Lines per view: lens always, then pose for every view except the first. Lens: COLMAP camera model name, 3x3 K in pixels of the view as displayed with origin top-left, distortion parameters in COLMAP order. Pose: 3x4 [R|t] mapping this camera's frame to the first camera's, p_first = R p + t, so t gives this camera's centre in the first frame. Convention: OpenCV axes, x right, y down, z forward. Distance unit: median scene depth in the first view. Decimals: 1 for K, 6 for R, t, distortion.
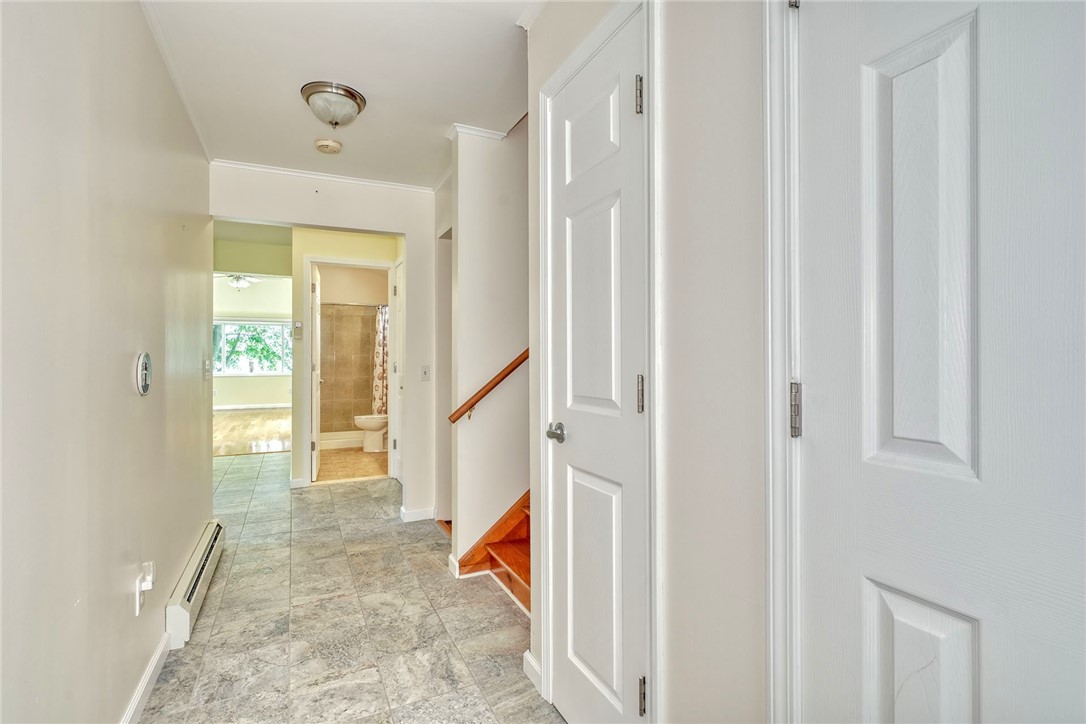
lens RADIAL K [[495.8, 0, 544.9], [0, 495.8, 366.8], [0, 0, 1]] dist [-0.007748, 0.002586]
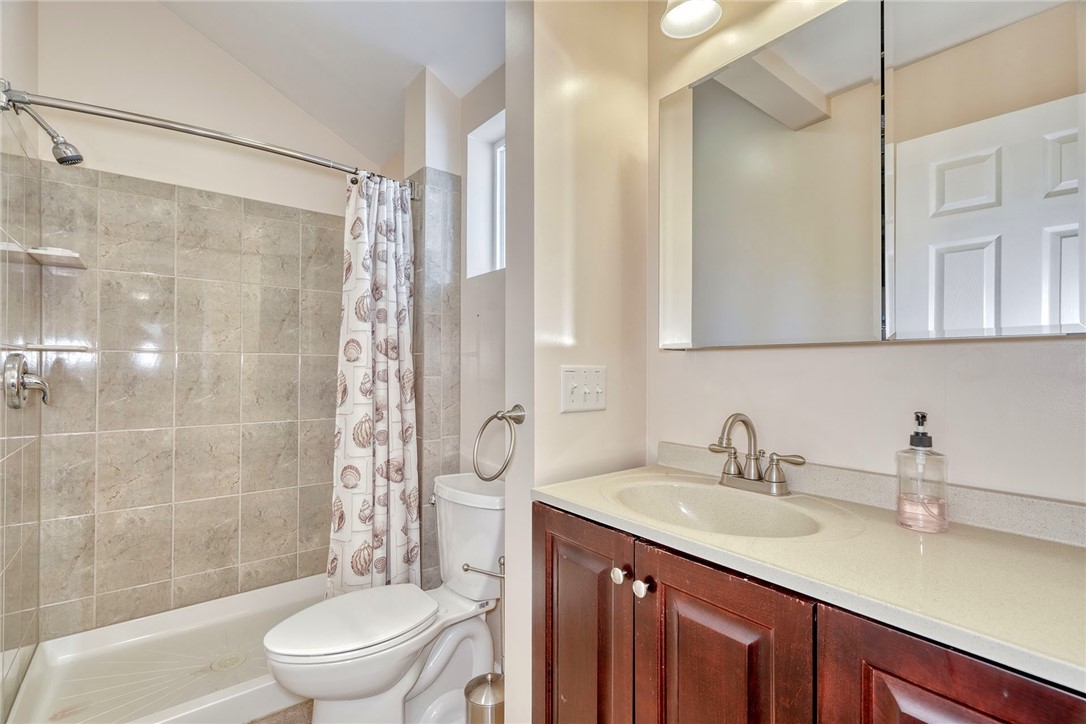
lens RADIAL K [[495.8, 0, 538.9], [0, 495.8, 365.3], [0, 0, 1]] dist [-0.007748, 0.002586]
pose [[0.977739, 0.000238, 0.209823, -0.295061], [0.000933, 0.999985, -0.005483, -0.015206], [-0.209821, 0.005557, 0.977724, 0.717513]]
